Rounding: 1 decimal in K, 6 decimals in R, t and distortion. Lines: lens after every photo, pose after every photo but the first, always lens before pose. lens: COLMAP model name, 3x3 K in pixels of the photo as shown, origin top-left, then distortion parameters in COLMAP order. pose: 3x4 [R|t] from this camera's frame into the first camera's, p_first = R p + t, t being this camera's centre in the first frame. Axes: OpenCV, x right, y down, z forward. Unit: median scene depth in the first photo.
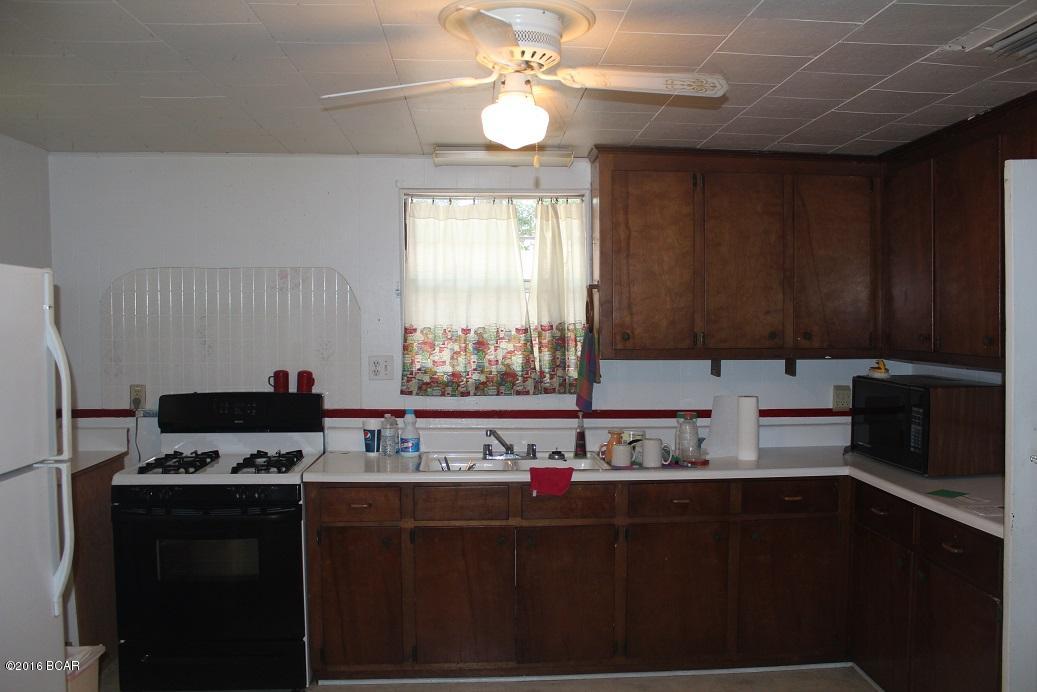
lens RADIAL K [[844.9, 0, 518.1], [0, 844.9, 343.2], [0, 0, 1]] dist [-0.101878, 0.049327]
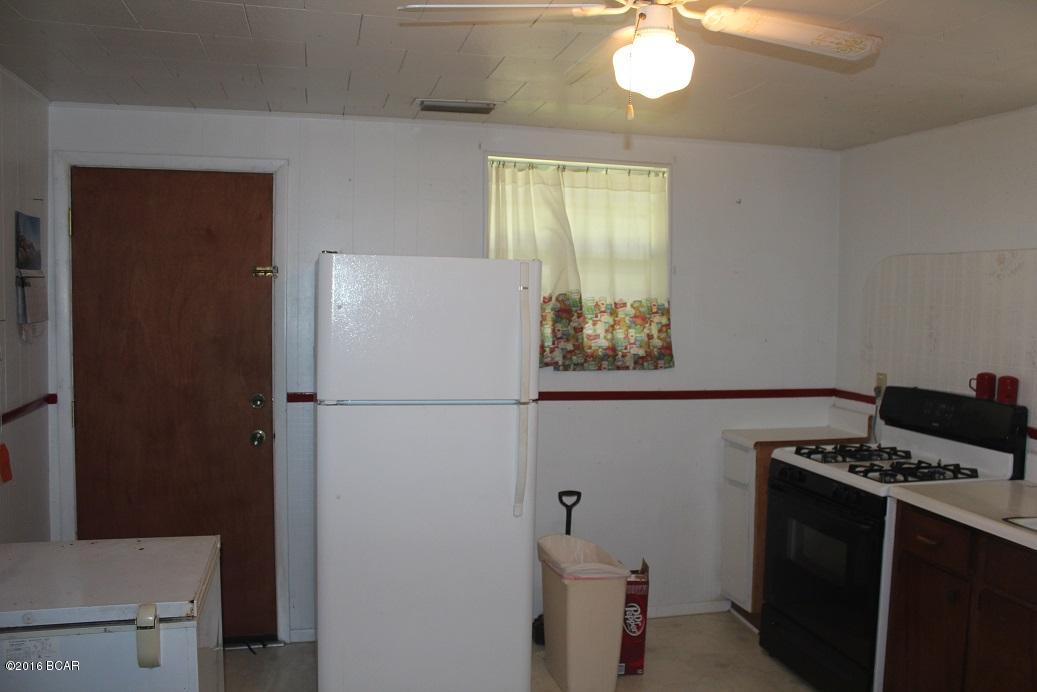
lens RADIAL K [[844.9, 0, 516.0], [0, 844.9, 348.7], [0, 0, 1]] dist [-0.101878, 0.049327]
pose [[0.165813, 0.067663, -0.983833, 0.810015], [-0.069501, 0.995964, 0.056784, -0.010206], [0.983705, 0.058962, 0.169846, 0.709818]]
